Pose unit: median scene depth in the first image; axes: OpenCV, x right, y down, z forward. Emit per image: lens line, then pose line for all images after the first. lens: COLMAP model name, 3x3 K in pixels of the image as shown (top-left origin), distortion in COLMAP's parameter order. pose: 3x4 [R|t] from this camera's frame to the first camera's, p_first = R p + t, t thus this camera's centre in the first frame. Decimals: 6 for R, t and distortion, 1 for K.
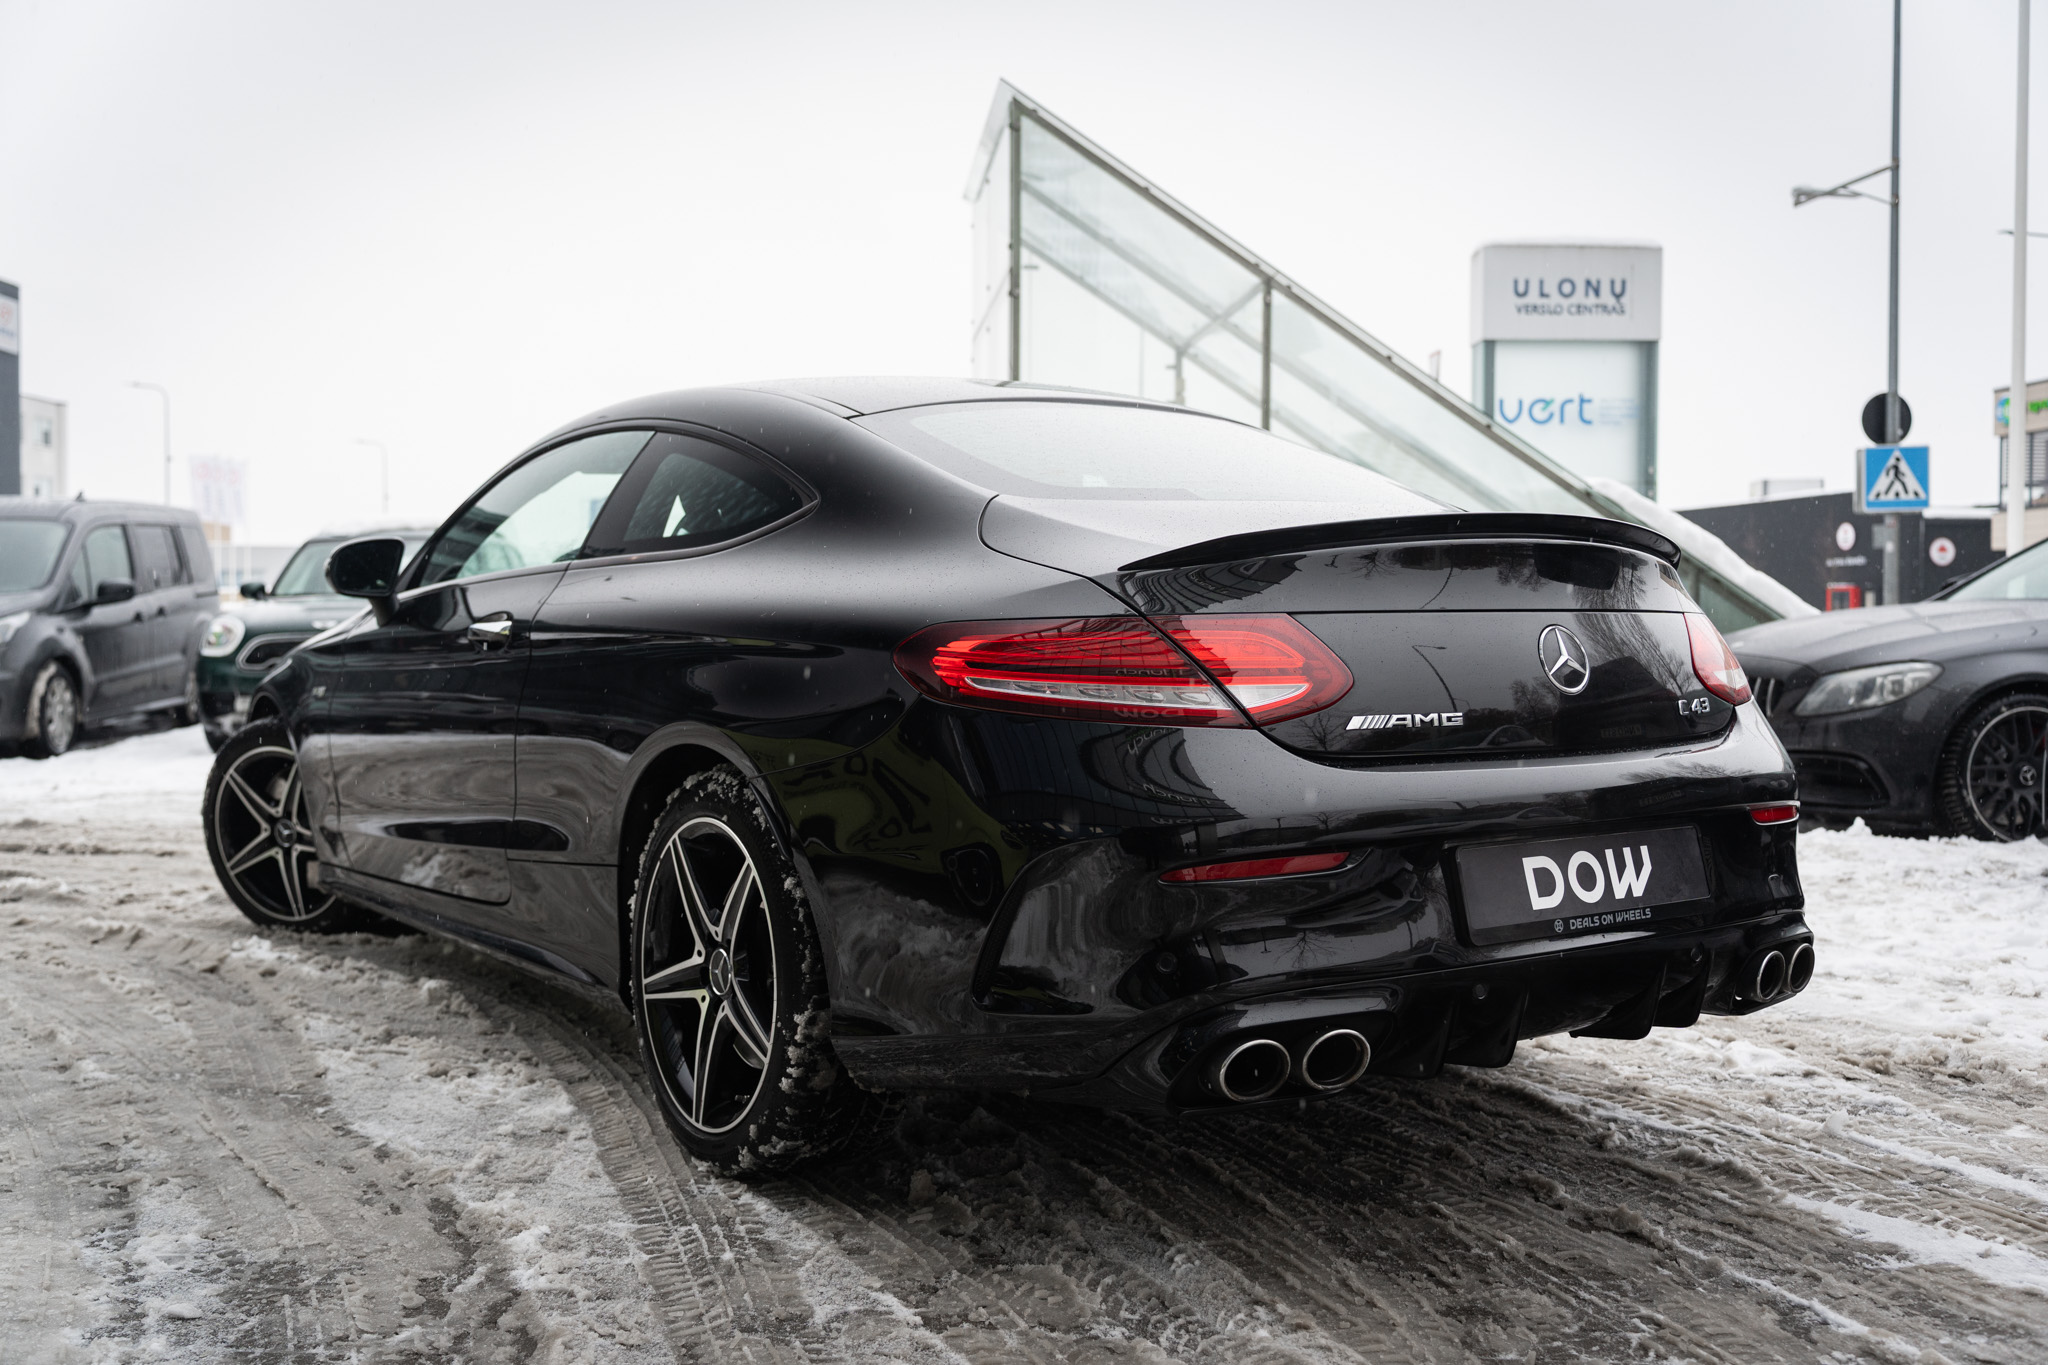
lens RADIAL K [[1861.8, 0, 1024.0], [0, 1861.8, 682.5], [0, 0, 1]] dist [0.028284, -0.018508]
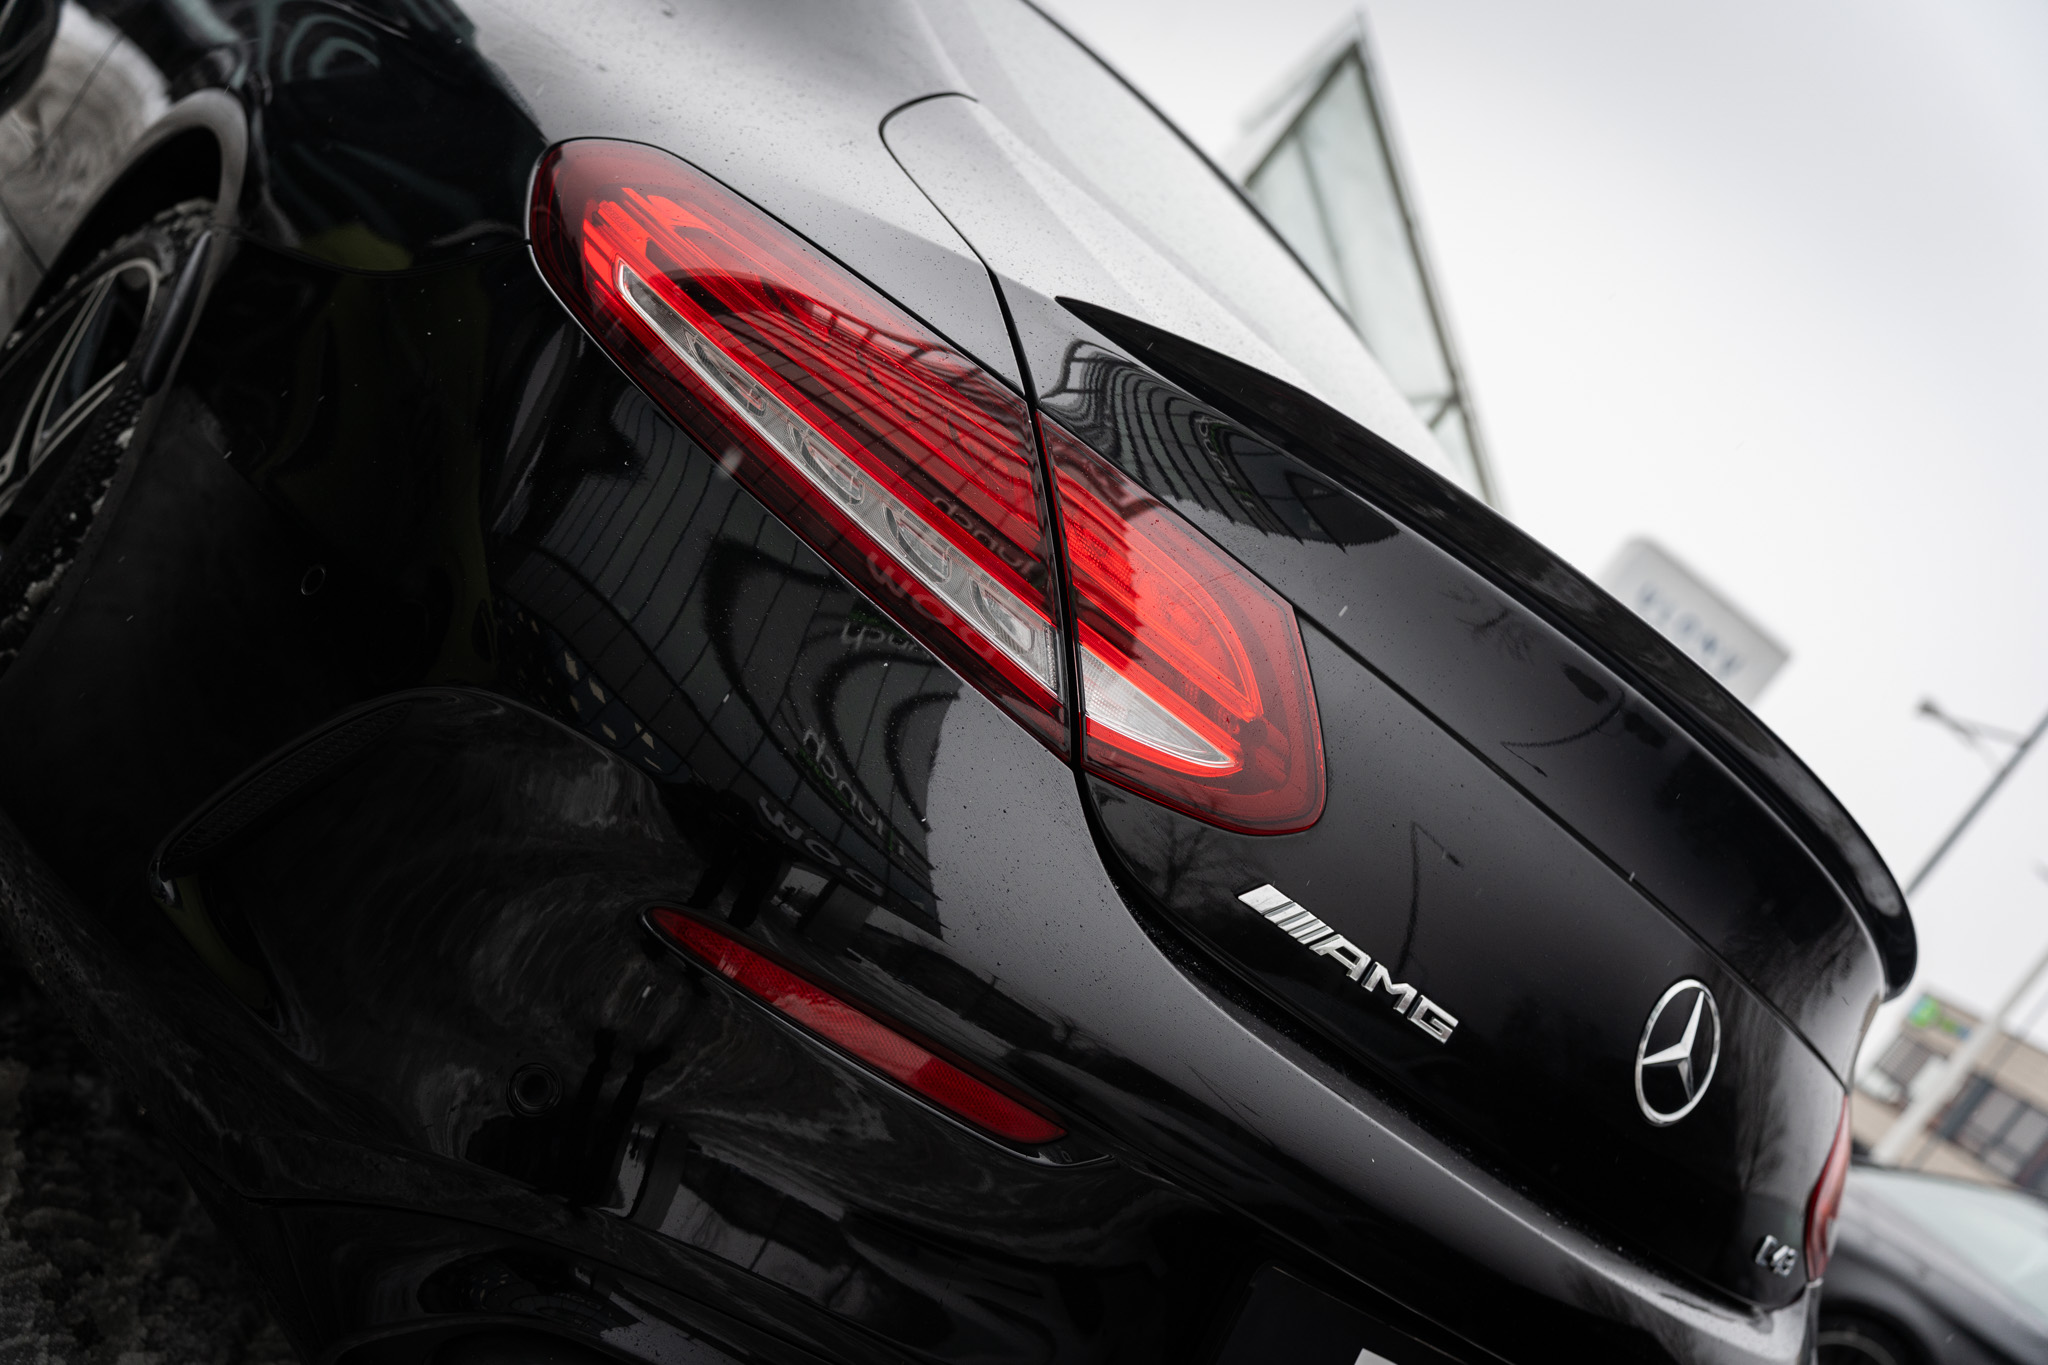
lens RADIAL K [[1861.8, 0, 1024.0], [0, 1861.8, 682.5], [0, 0, 1]] dist [0.028284, -0.018508]
pose [[0.787128, 0.615489, 0.040028, 0.076034], [-0.616283, 0.787453, 0.010597, 0.010591], [-0.024998, -0.033010, 0.999142, 0.506845]]
